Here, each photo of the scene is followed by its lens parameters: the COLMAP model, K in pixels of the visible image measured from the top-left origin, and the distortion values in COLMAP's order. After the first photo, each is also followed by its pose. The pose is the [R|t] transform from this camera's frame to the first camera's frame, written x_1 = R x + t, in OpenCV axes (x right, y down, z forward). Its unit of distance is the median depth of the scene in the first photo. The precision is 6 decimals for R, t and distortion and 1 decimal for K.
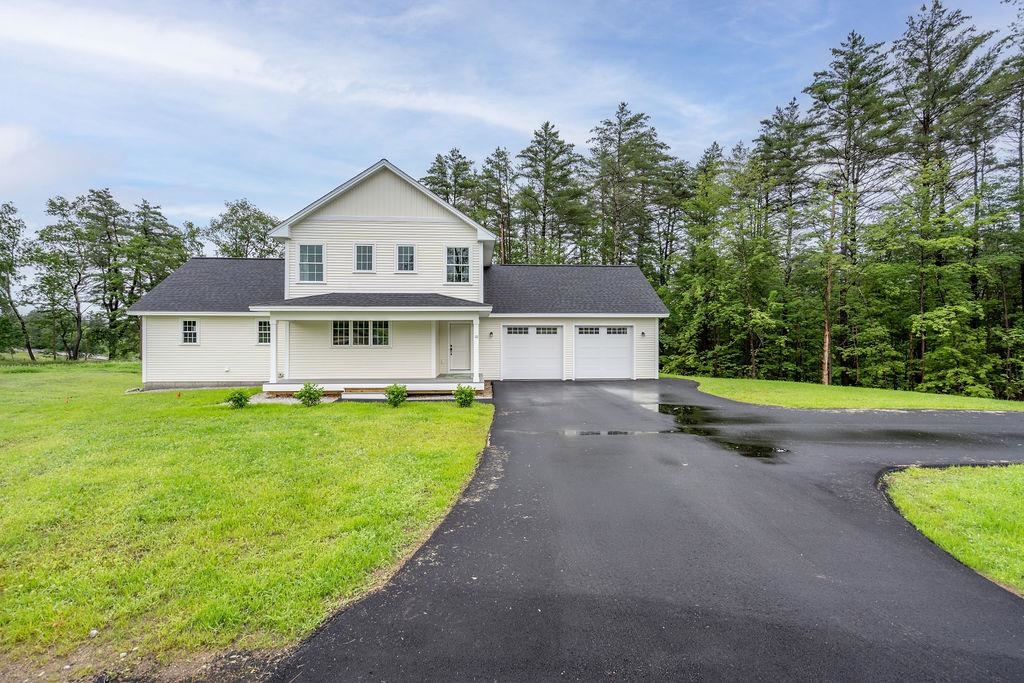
lens RADIAL K [[463.8, 0, 512.0], [0, 463.8, 341.5], [0, 0, 1]] dist [0.001600, -0.000654]
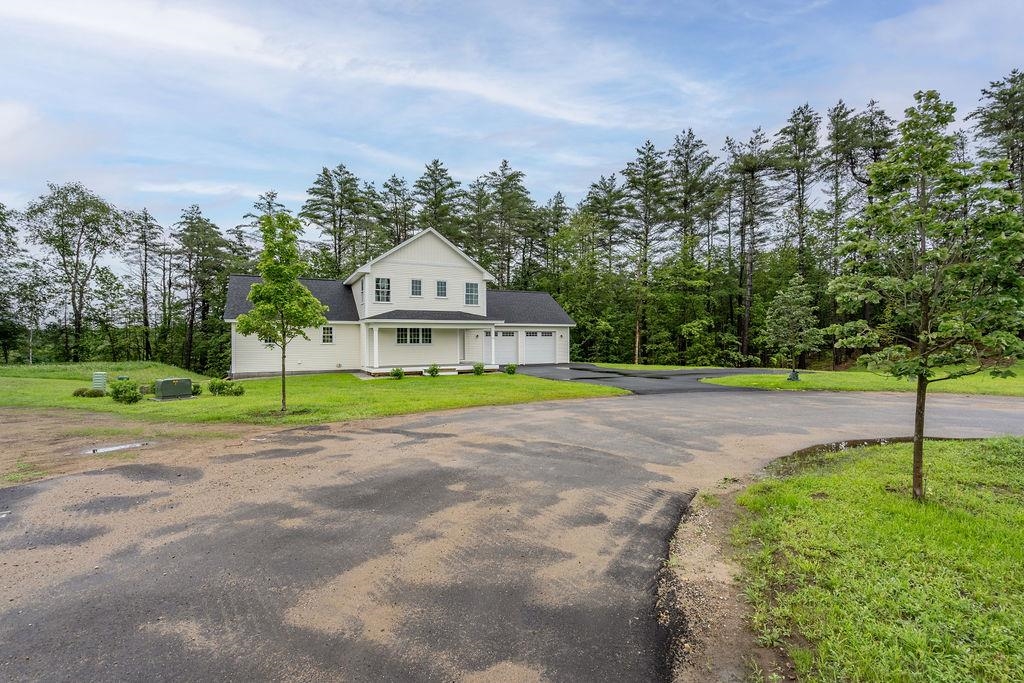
lens RADIAL K [[466.8, 0, 512.0], [0, 466.8, 341.5], [0, 0, 1]] dist [-0.000424, -0.000149]
pose [[0.923660, -0.004188, 0.383190, -0.259532], [0.004681, 0.999989, -0.000355, 0.001217], [-0.383184, 0.002122, 0.923670, -0.238647]]
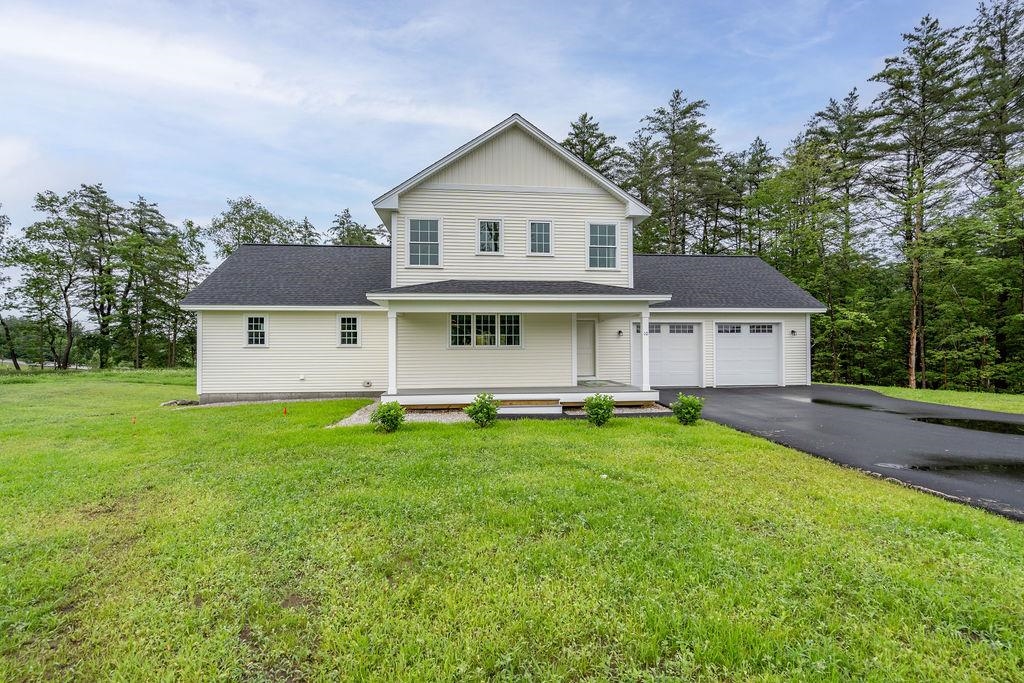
lens RADIAL K [[466.8, 0, 512.0], [0, 466.8, 341.5], [0, 0, 1]] dist [-0.000424, -0.000149]
pose [[0.999546, -0.003713, 0.029908, -0.126643], [0.004226, 0.999845, -0.017109, 0.006232], [-0.029840, 0.017227, 0.999406, 0.081162]]
